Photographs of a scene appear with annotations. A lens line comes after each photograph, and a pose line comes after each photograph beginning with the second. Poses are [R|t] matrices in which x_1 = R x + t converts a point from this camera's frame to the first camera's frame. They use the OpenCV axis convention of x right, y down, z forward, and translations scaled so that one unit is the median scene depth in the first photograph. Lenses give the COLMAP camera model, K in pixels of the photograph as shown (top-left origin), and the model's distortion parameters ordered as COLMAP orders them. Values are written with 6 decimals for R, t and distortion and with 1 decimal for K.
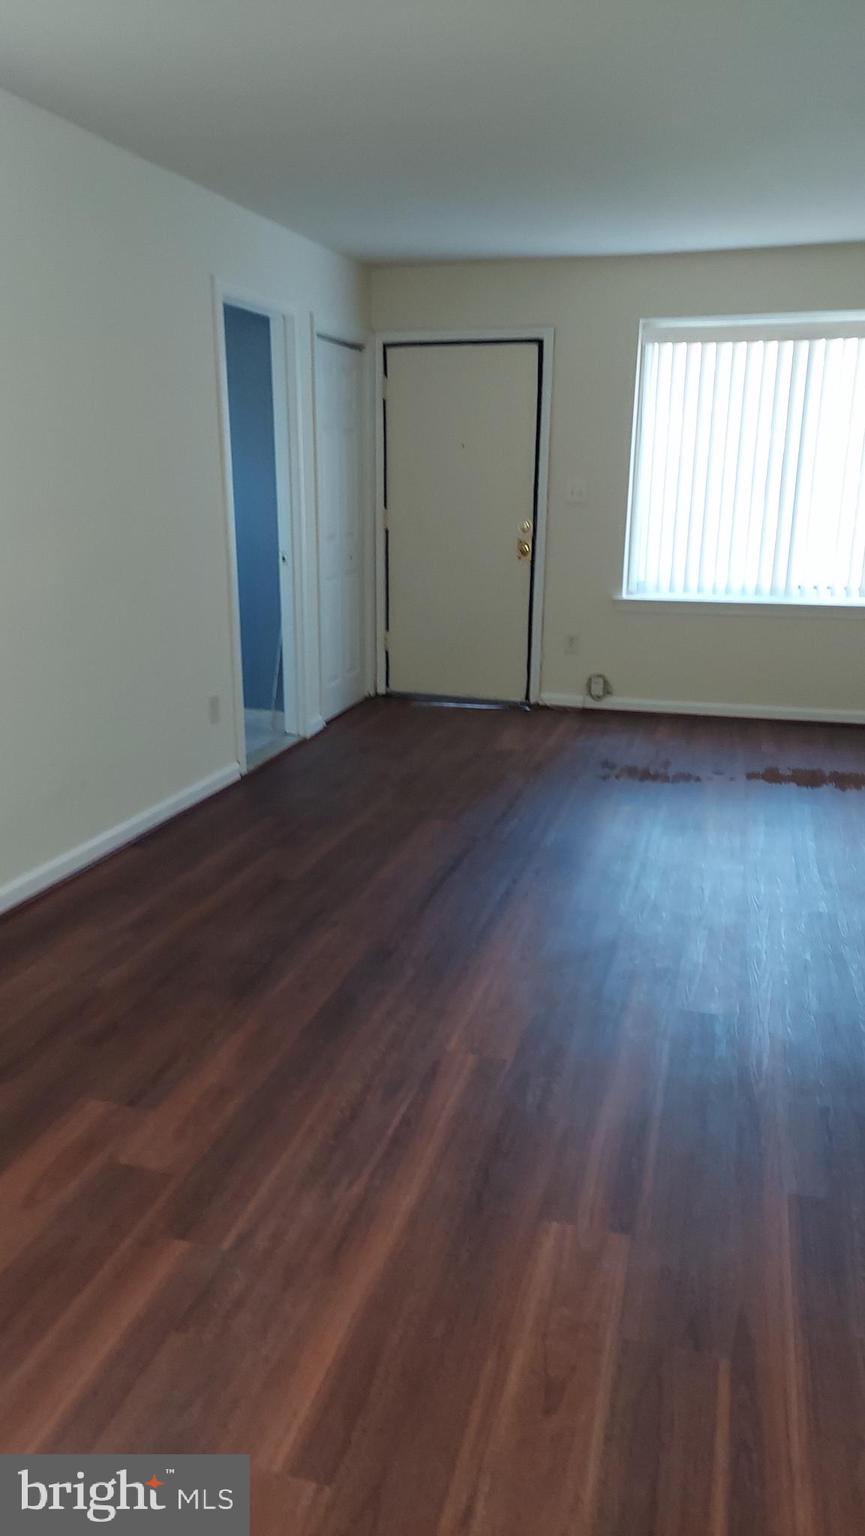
lens RADIAL K [[1094.6, 0, 431.3], [0, 1094.6, 771.2], [0, 0, 1]] dist [0.125019, -0.132803]
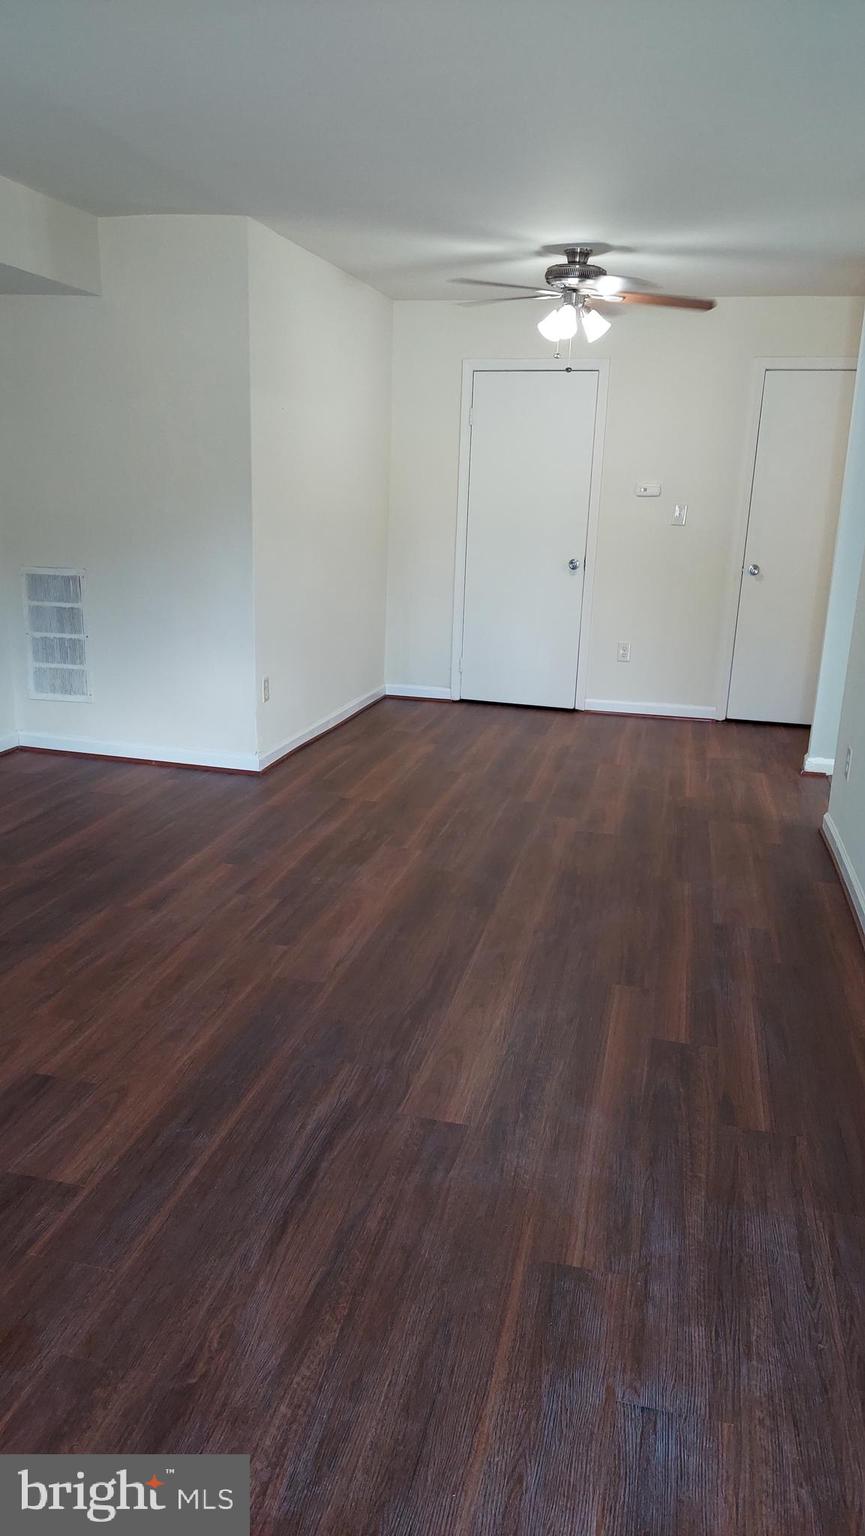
lens RADIAL K [[1094.6, 0, 431.3], [0, 1094.6, 771.2], [0, 0, 1]] dist [0.125019, -0.132803]
pose [[-0.998274, -0.025863, -0.052733, 0.088209], [-0.048729, 0.865939, 0.497770, -0.647873], [0.032789, 0.499480, -0.865704, 2.385680]]
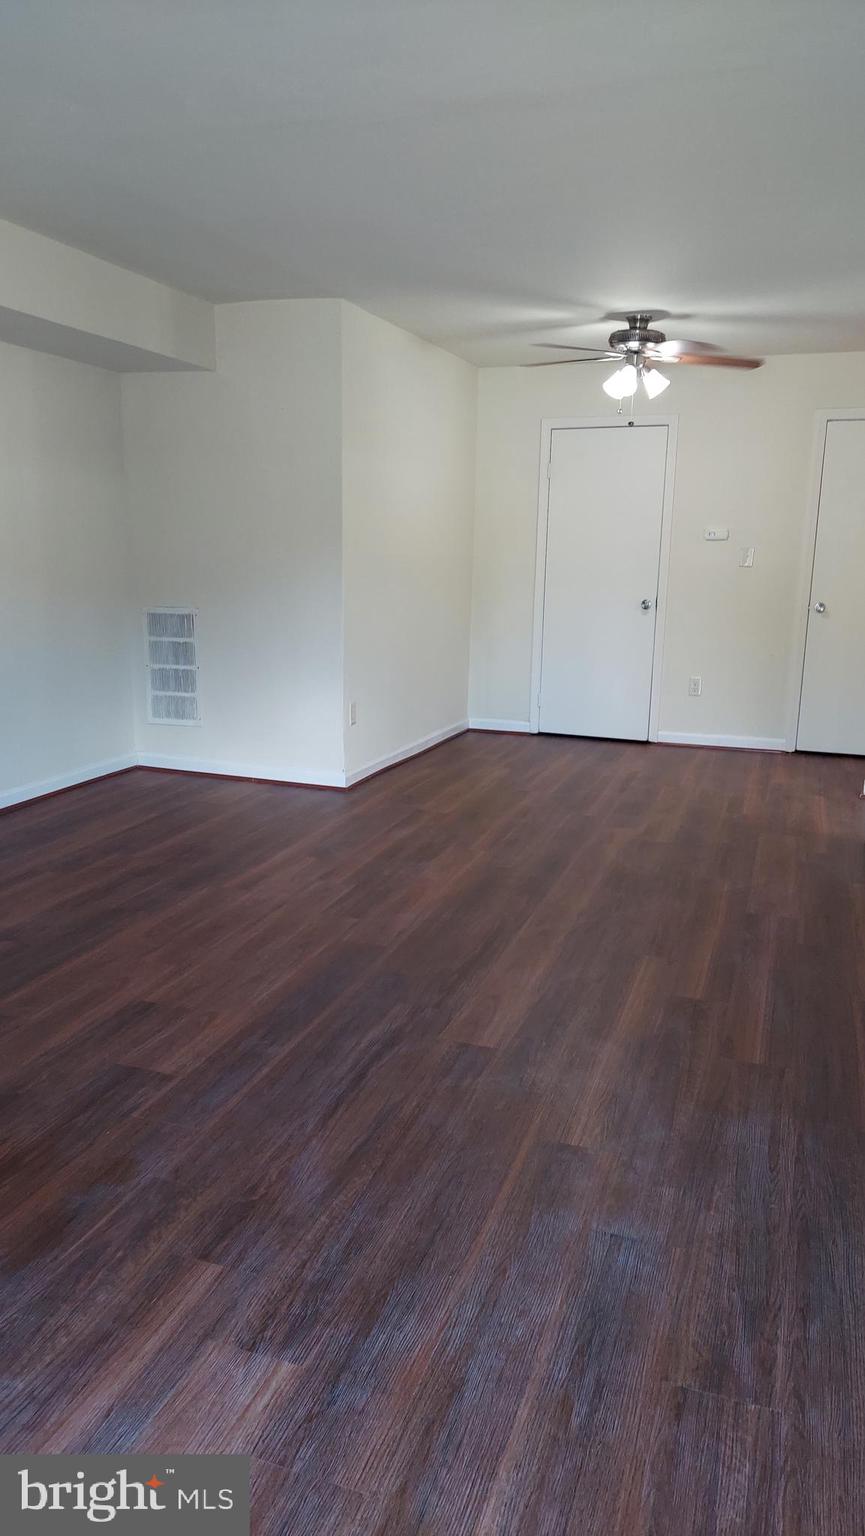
lens RADIAL K [[1094.6, 0, 431.3], [0, 1094.6, 771.2], [0, 0, 1]] dist [0.125019, -0.132803]
pose [[-0.998338, -0.035101, 0.045716, 0.024711], [-0.010669, 0.892006, 0.451898, -0.662893], [-0.056641, 0.450659, -0.890897, 2.580121]]
